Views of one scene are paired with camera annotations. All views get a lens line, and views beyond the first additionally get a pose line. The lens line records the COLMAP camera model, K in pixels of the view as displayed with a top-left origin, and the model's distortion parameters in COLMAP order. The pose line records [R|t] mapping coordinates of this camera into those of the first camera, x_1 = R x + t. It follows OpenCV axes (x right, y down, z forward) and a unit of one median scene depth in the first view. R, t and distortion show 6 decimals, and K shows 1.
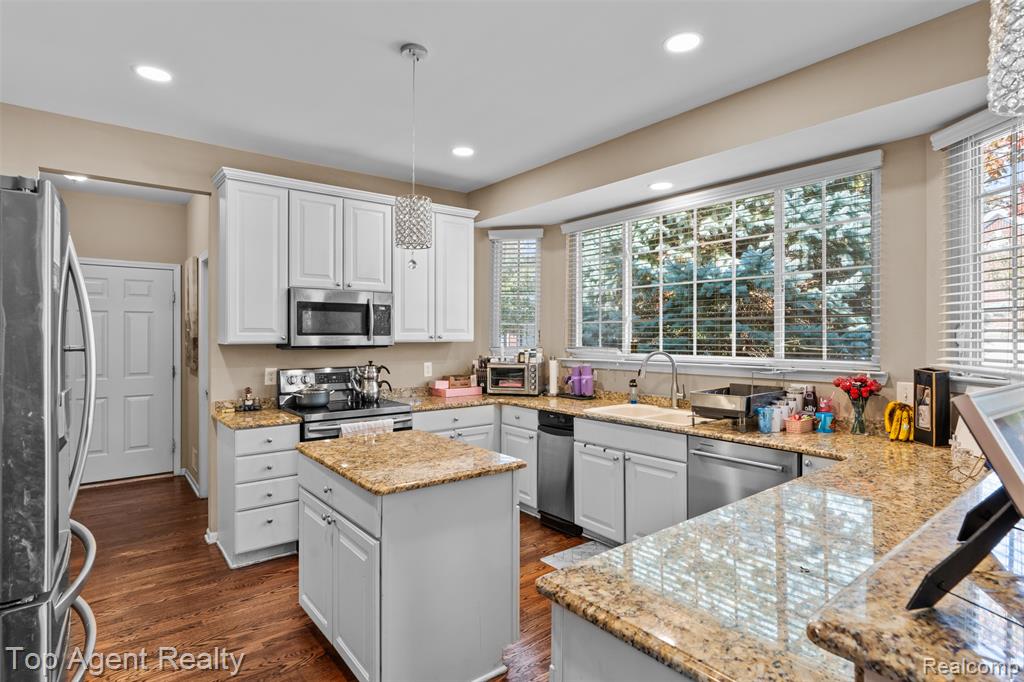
lens RADIAL K [[528.7, 0, 514.7], [0, 528.7, 336.3], [0, 0, 1]] dist [-0.000233, -0.000293]
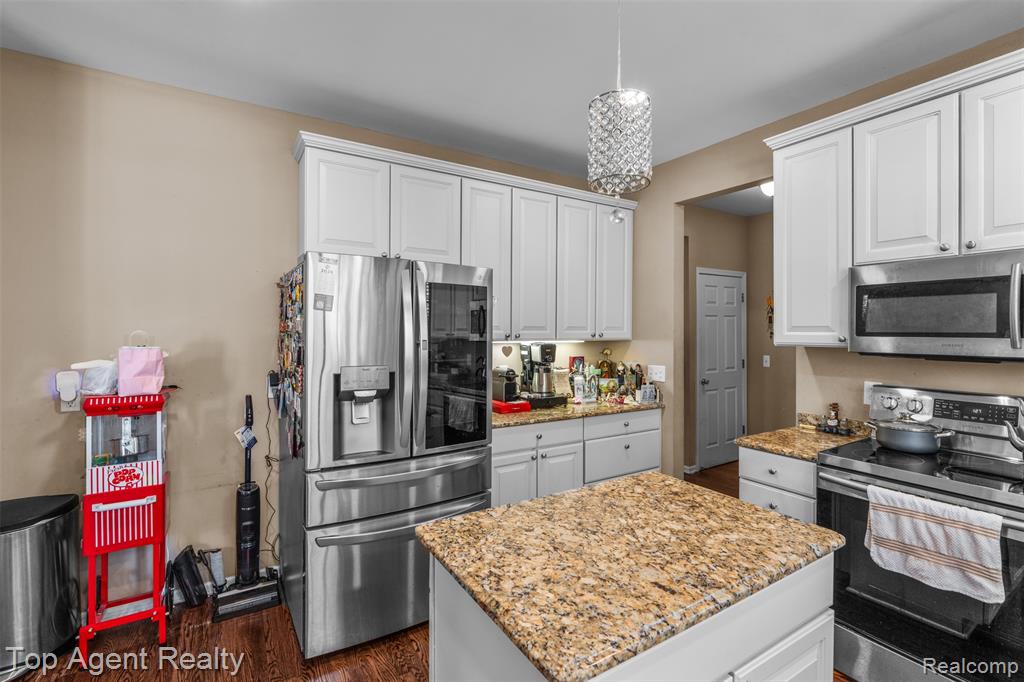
lens RADIAL K [[466.9, 0, 512.5], [0, 466.9, 332.7], [0, 0, 1]] dist [-0.003596, -0.000078]
pose [[-0.112226, 0.003776, -0.993675, 0.224809], [-0.010663, 0.999931, 0.005004, -0.004212], [0.993625, 0.011157, -0.112178, 0.615172]]
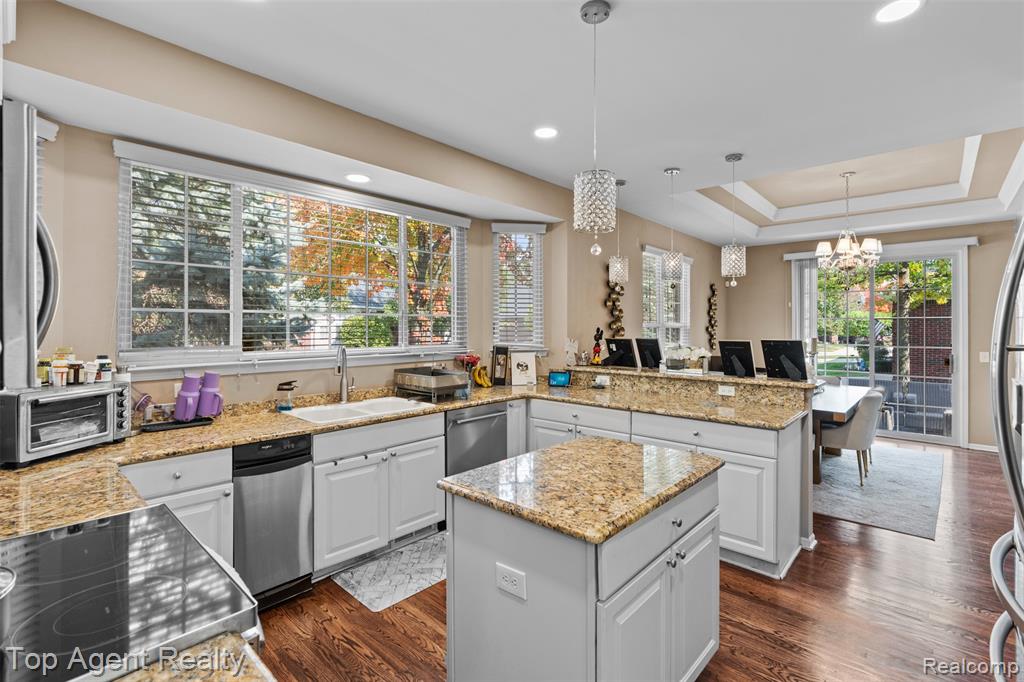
lens RADIAL K [[466.9, 0, 516.4], [0, 466.9, 333.2], [0, 0, 1]] dist [-0.003596, -0.000078]
pose [[-0.159357, -0.009759, 0.987173, -0.611586], [0.003388, 0.999940, 0.010432, -0.002607], [-0.987215, 0.005007, -0.159314, 0.819772]]
